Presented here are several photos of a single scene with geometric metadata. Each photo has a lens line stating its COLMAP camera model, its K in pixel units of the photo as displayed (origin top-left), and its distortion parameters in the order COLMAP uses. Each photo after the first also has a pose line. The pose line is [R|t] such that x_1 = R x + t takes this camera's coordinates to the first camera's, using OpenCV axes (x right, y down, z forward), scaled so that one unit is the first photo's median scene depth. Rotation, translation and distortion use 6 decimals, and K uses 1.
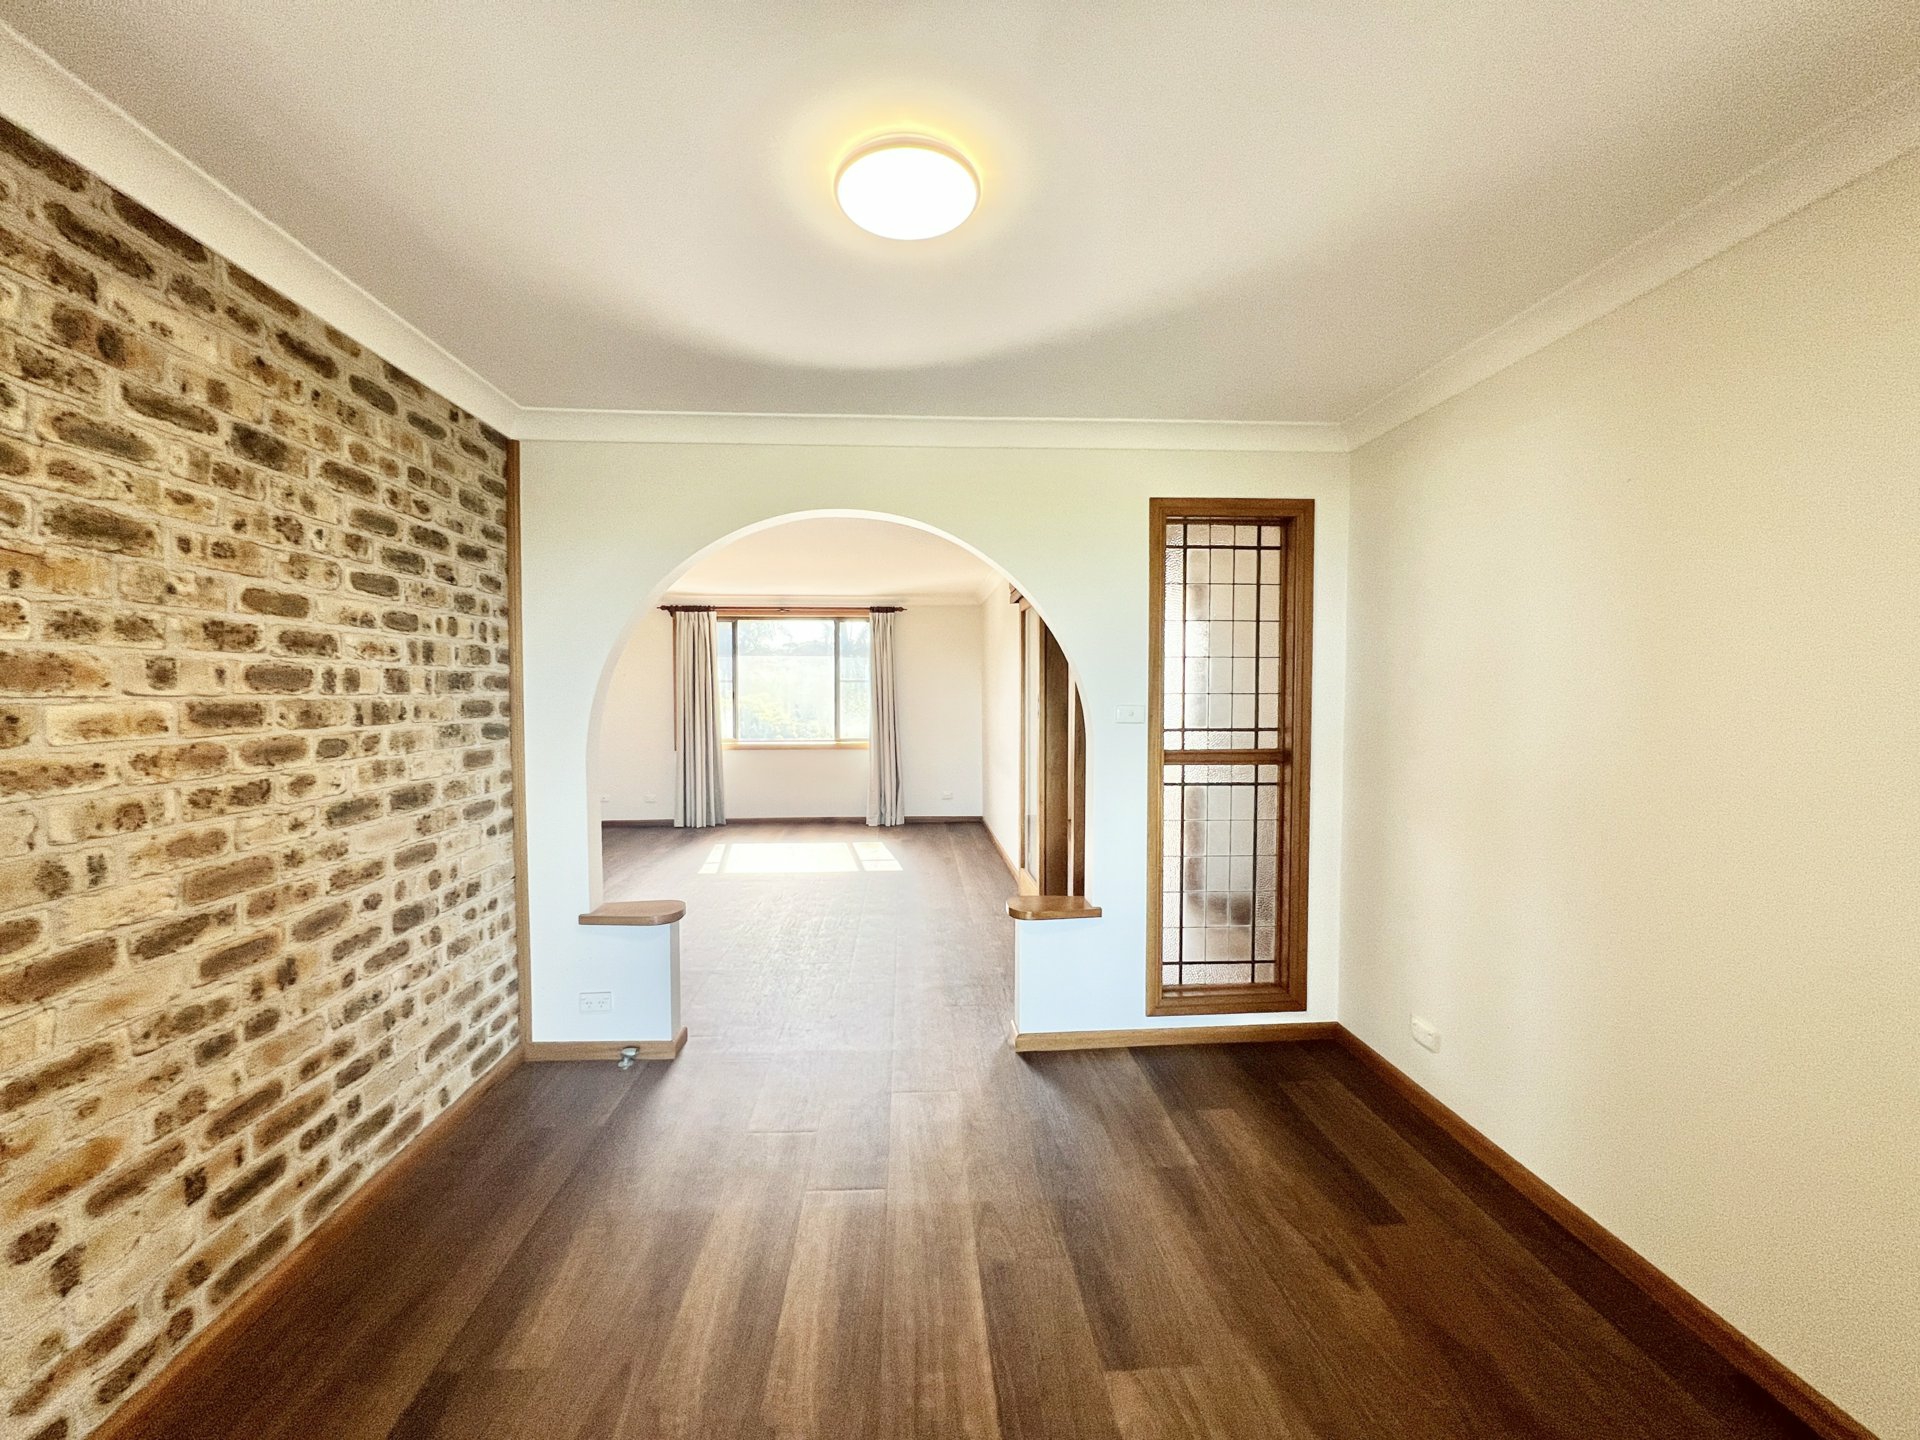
lens RADIAL K [[770.3, 0, 958.4], [0, 770.3, 719.8], [0, 0, 1]] dist [-0.000431, -0.000040]
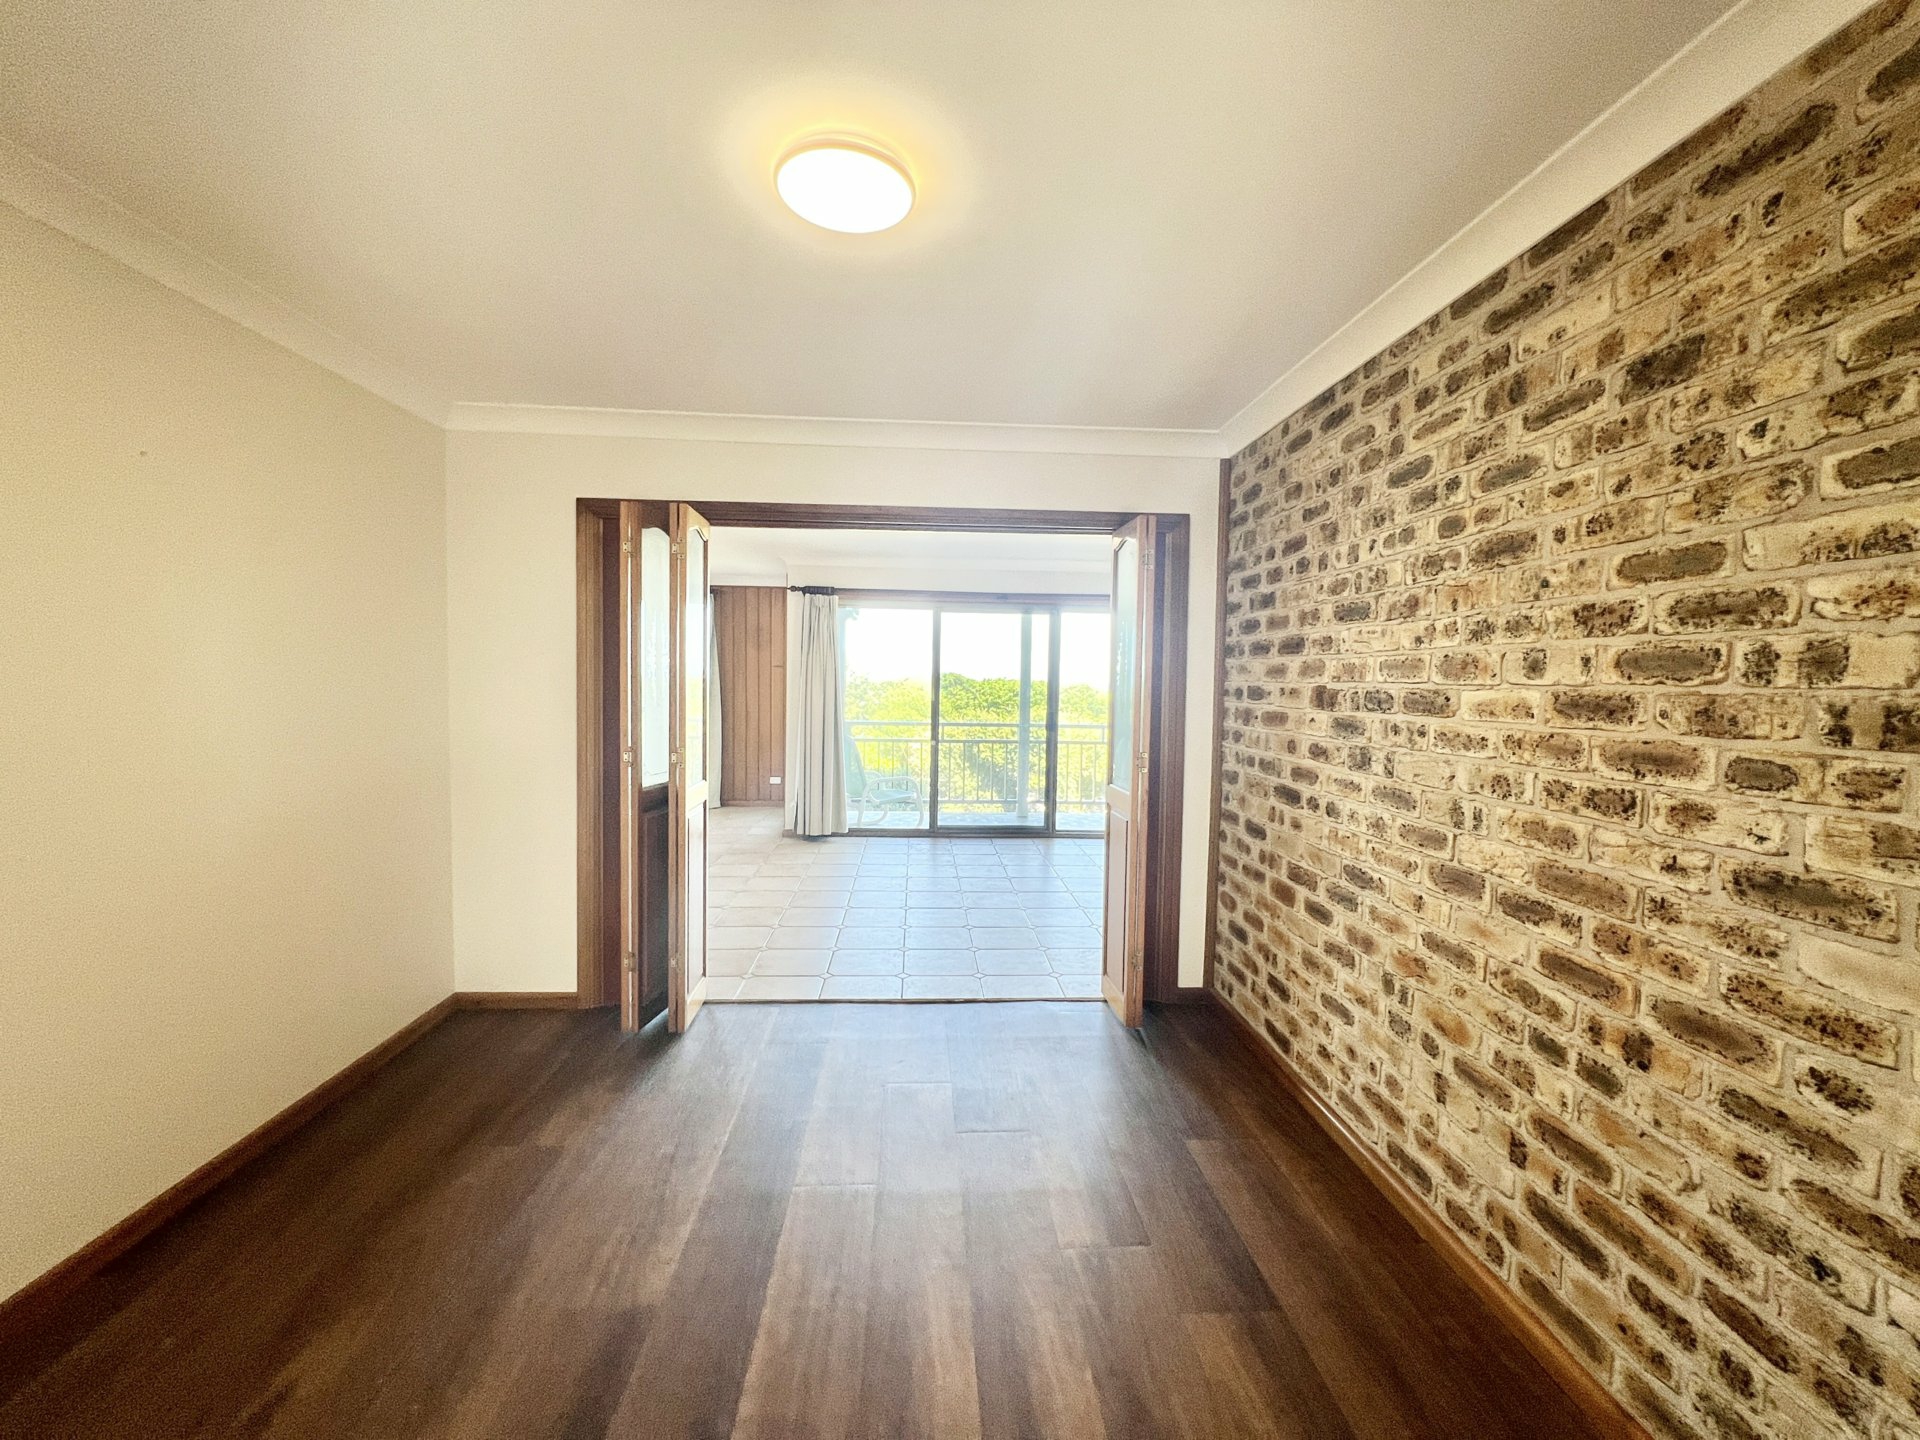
lens RADIAL K [[770.3, 0, 954.3], [0, 770.3, 716.4], [0, 0, 1]] dist [-0.000431, -0.000040]
pose [[-0.999712, -0.014976, 0.018753, -0.221273], [-0.013332, 0.996300, 0.084900, -0.062212], [-0.019955, 0.084625, -0.996213, 1.911505]]
